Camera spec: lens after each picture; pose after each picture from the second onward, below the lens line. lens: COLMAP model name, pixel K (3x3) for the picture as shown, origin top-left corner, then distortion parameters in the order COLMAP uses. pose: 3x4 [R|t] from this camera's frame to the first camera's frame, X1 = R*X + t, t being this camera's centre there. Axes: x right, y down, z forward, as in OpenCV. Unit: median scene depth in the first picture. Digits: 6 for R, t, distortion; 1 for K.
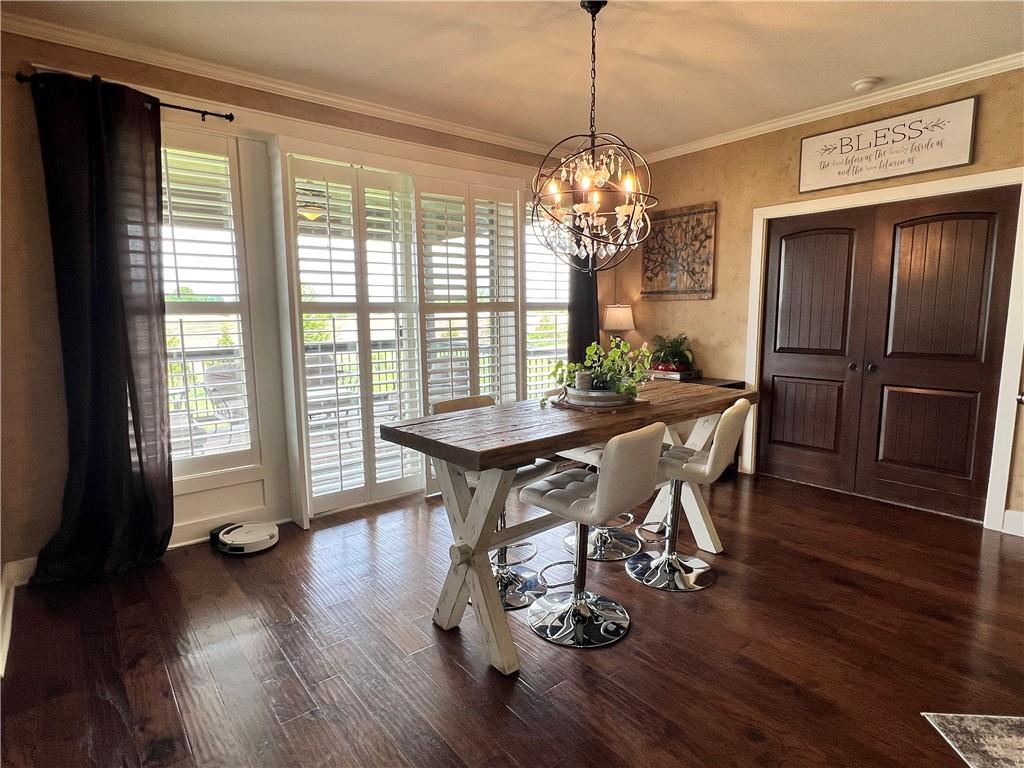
lens RADIAL K [[536.7, 0, 511.5], [0, 536.7, 390.6], [0, 0, 1]] dist [-0.003509, 0.000766]
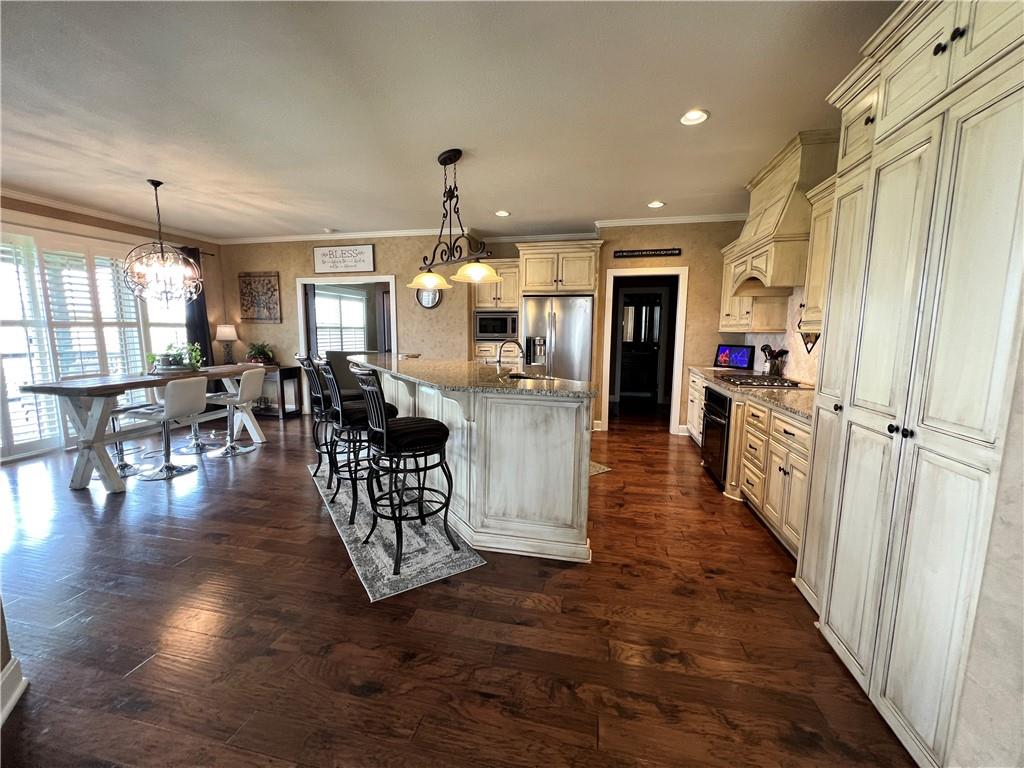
lens RADIAL K [[409.0, 0, 505.7], [0, 409.0, 383.1], [0, 0, 1]] dist [0.000407, 0.000182]
pose [[0.788795, -0.063484, 0.611369, 0.110628], [0.076322, 0.997070, 0.005063, 0.087912], [-0.609899, 0.042668, 0.791329, -0.588008]]
